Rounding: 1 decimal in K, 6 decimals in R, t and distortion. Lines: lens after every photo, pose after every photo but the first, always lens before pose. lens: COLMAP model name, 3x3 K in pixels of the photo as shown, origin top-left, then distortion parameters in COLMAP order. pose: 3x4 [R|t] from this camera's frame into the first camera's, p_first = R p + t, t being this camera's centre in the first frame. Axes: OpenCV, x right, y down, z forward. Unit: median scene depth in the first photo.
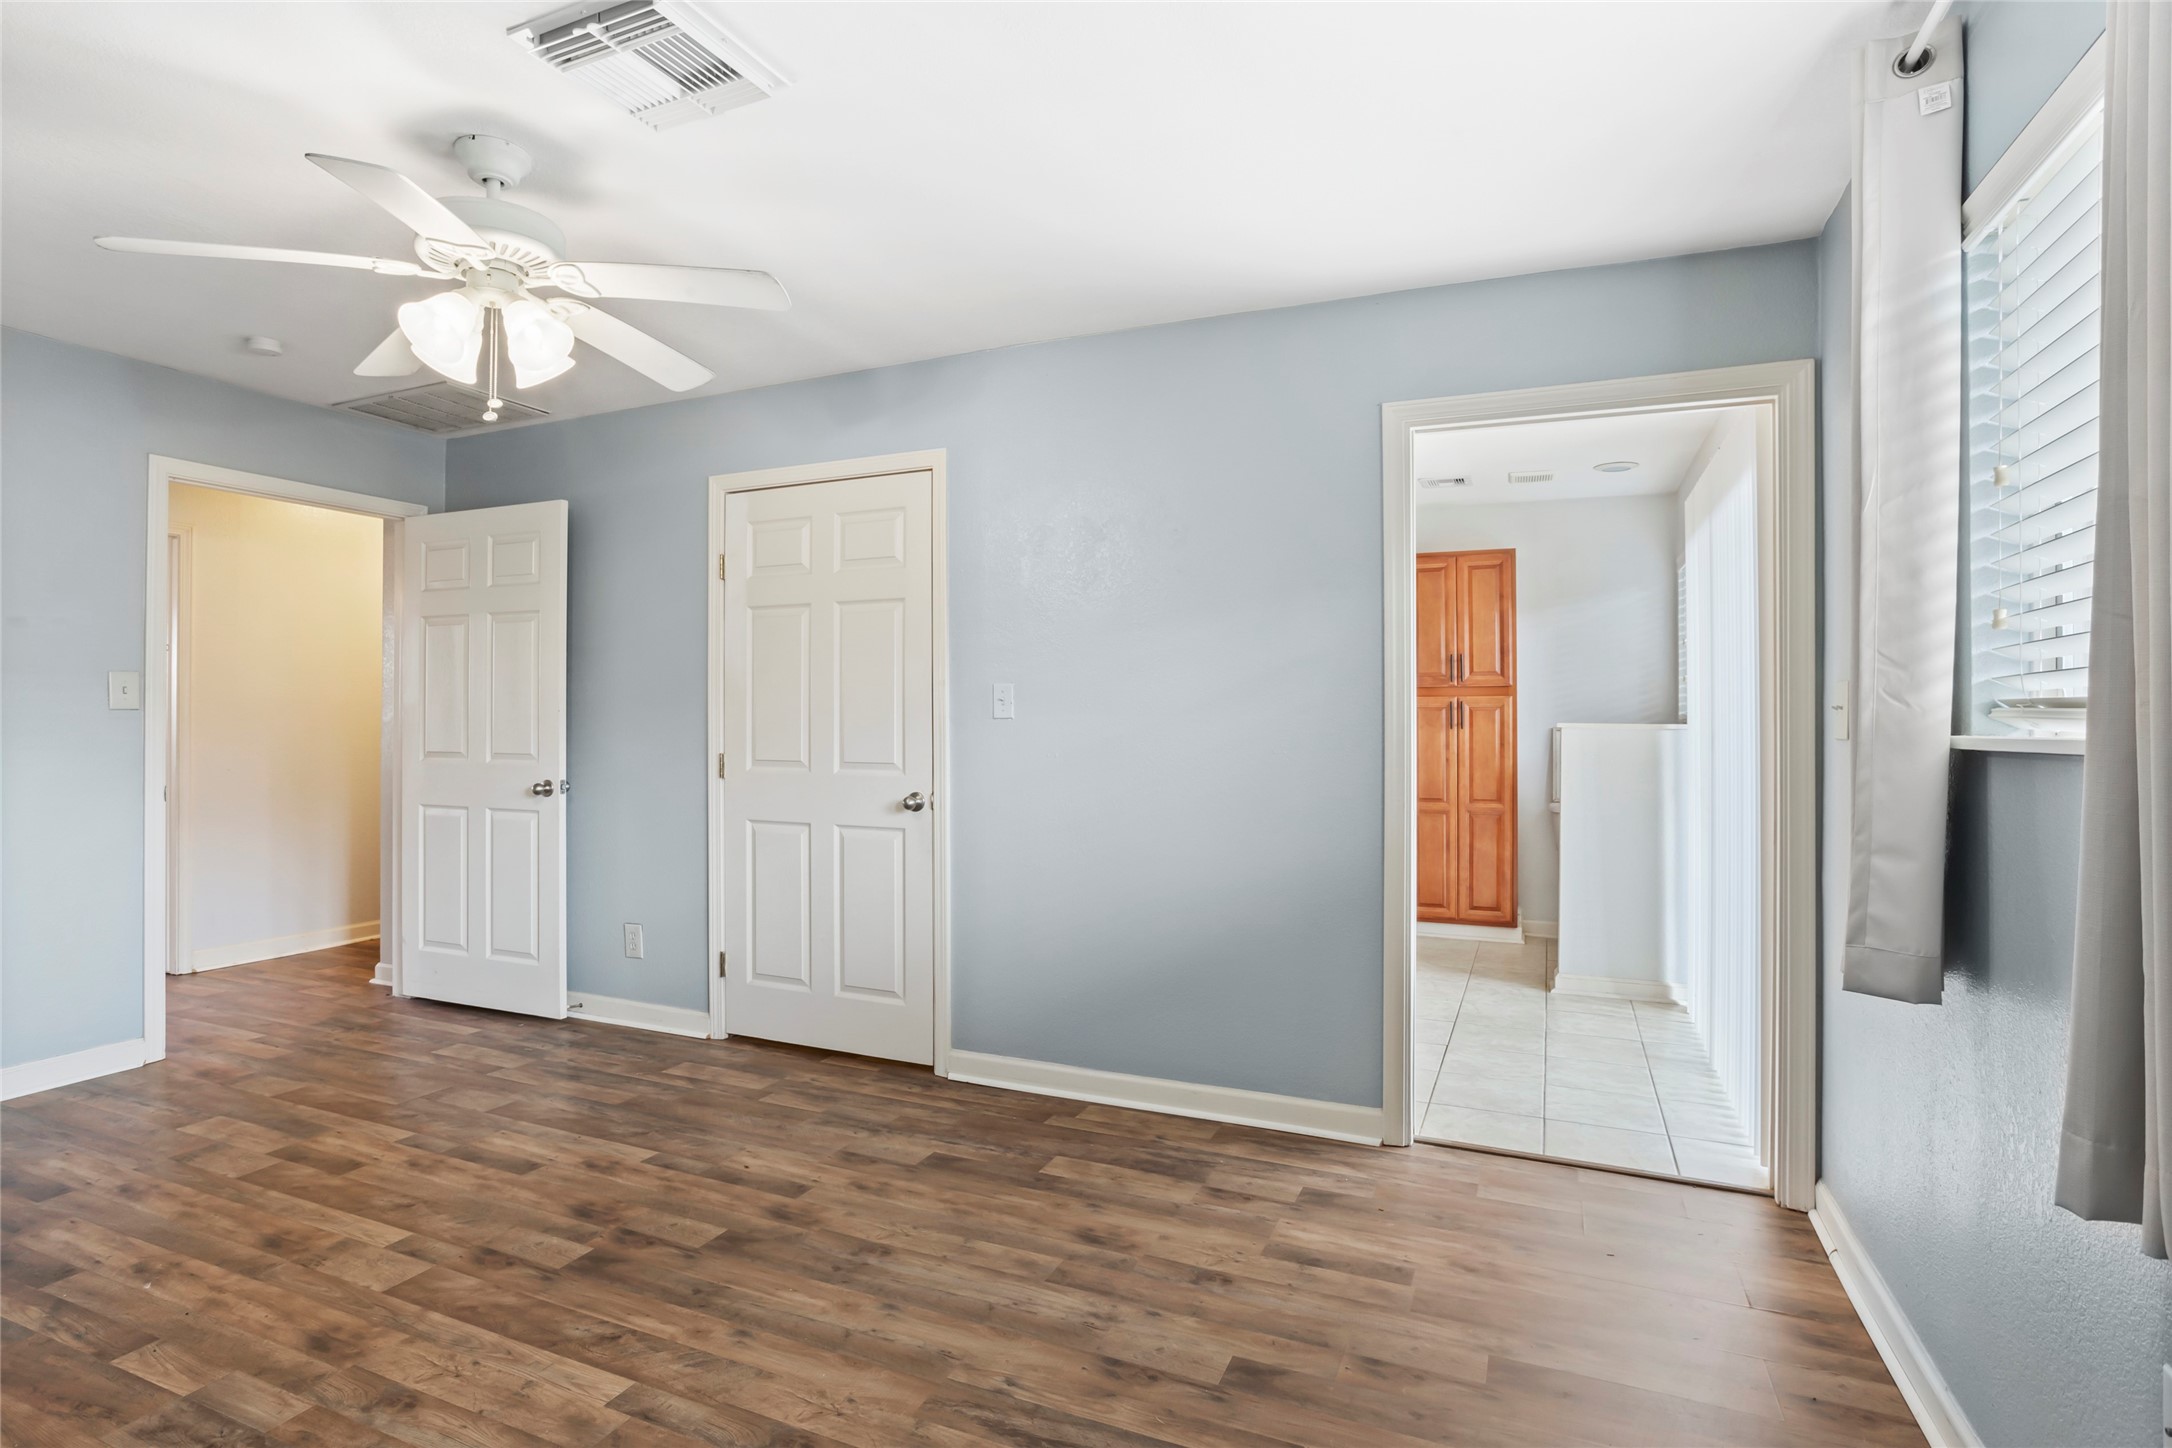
lens RADIAL K [[1066.5, 0, 1089.2], [0, 1066.5, 717.2], [0, 0, 1]] dist [-0.026548, 0.009257]
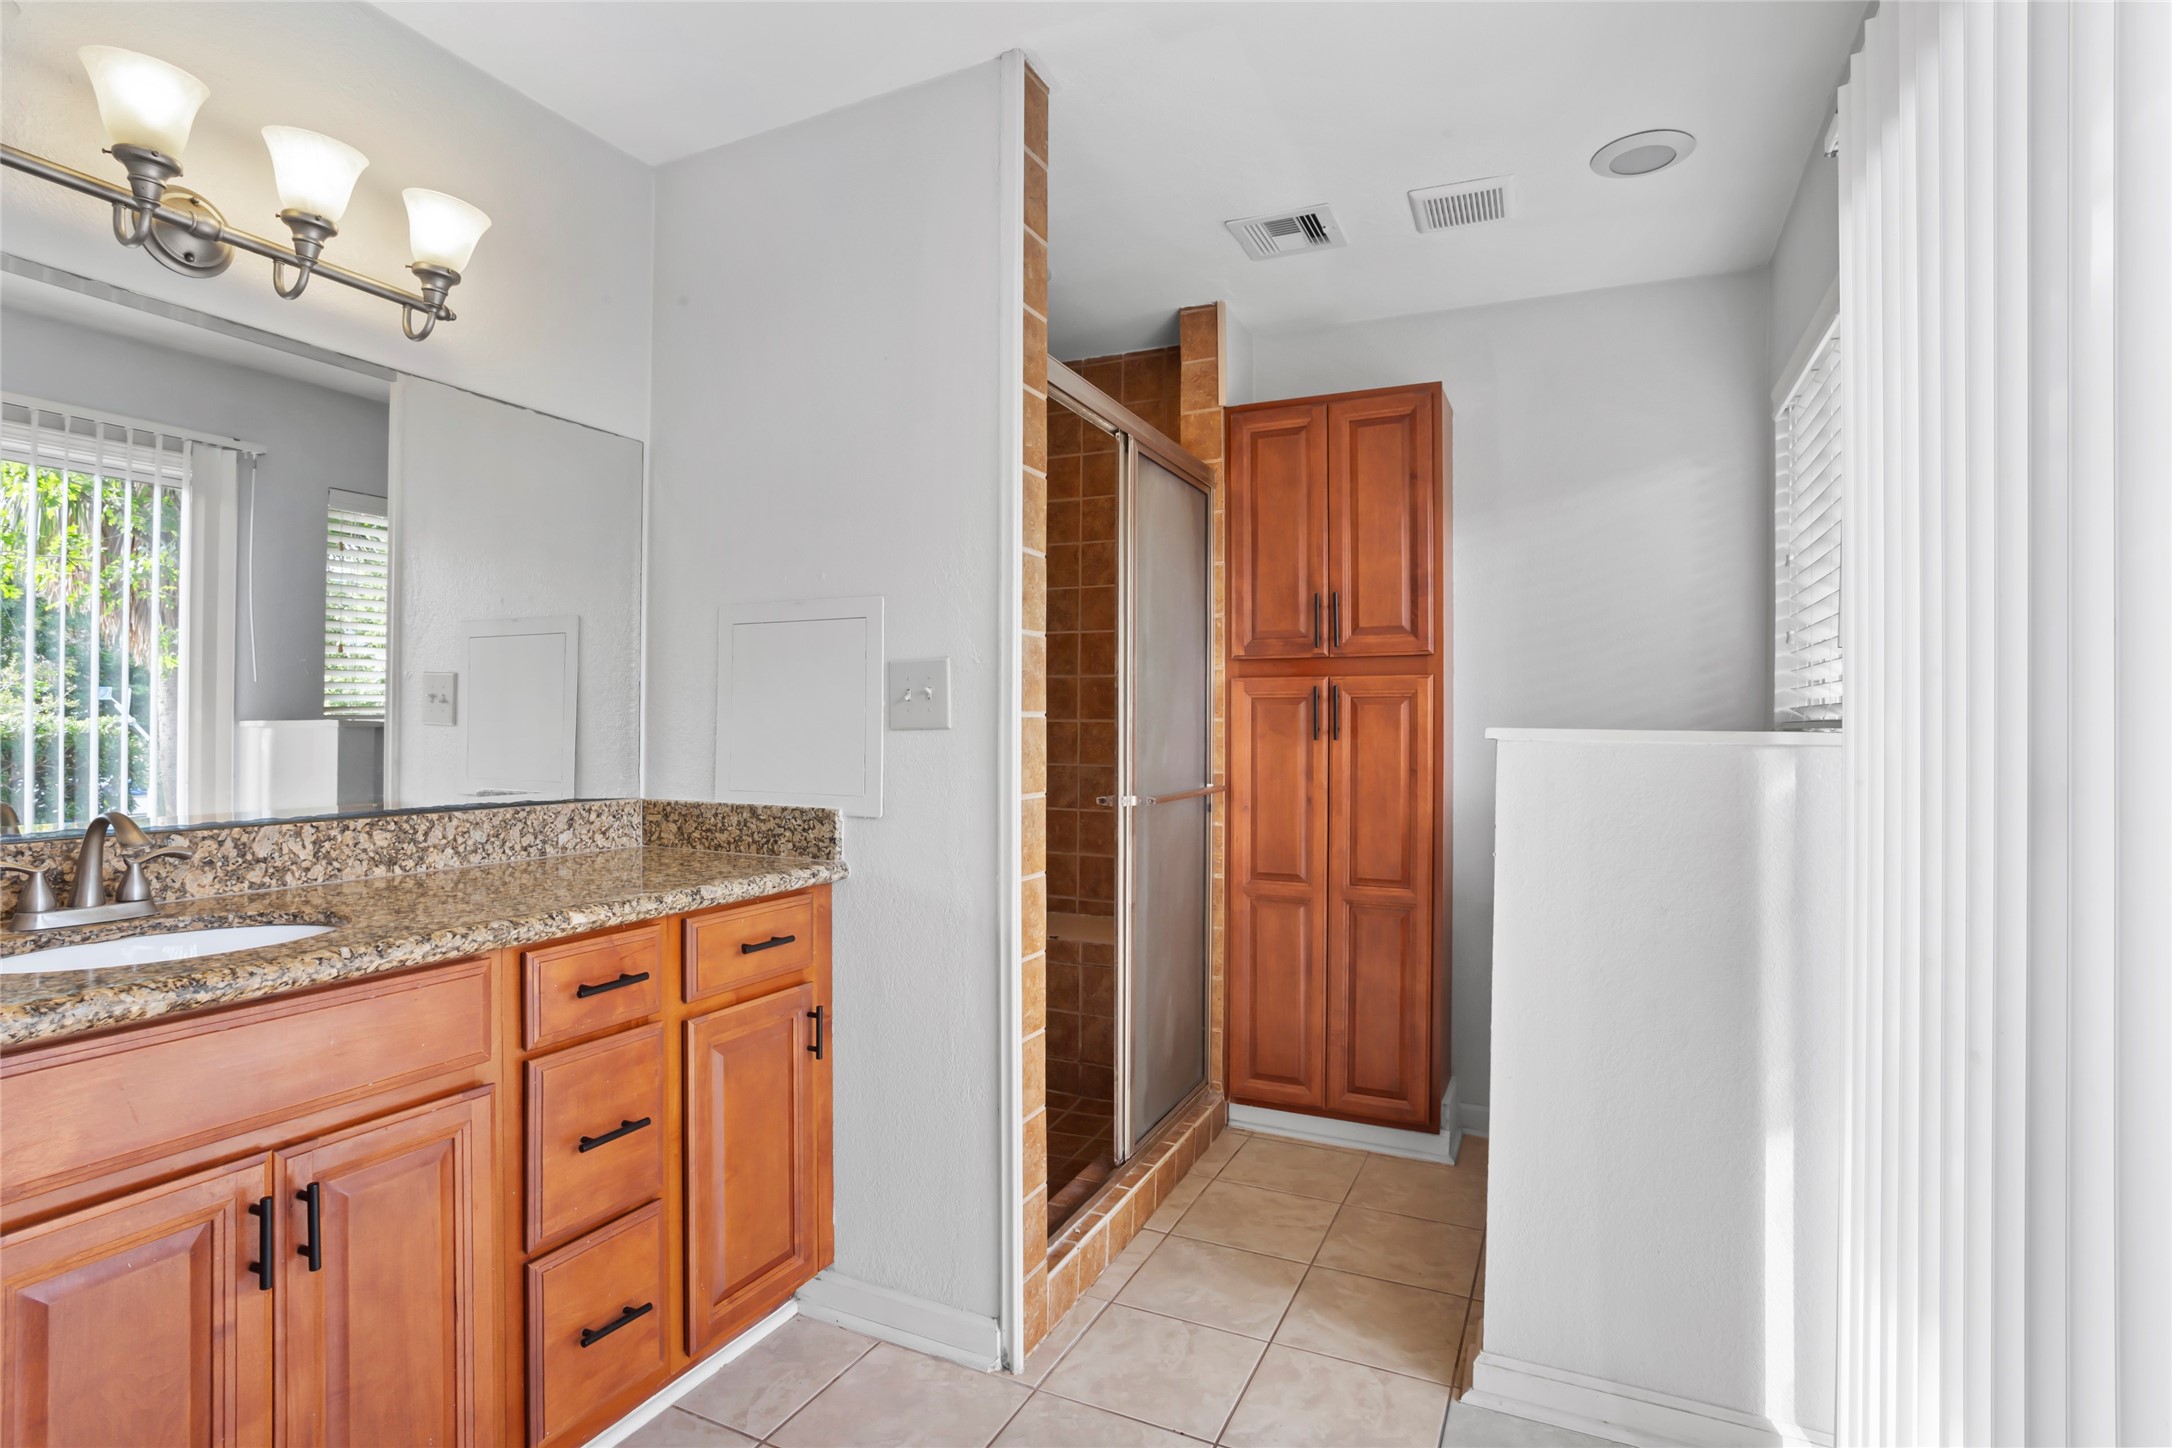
lens RADIAL K [[1066.5, 0, 1075.5], [0, 1066.5, 730.5], [0, 0, 1]] dist [-0.026548, 0.009257]
pose [[0.998983, -0.001555, -0.045069, 0.253053], [0.002319, 0.999854, 0.016900, -0.002426], [0.045037, -0.016988, 0.998841, 0.491422]]
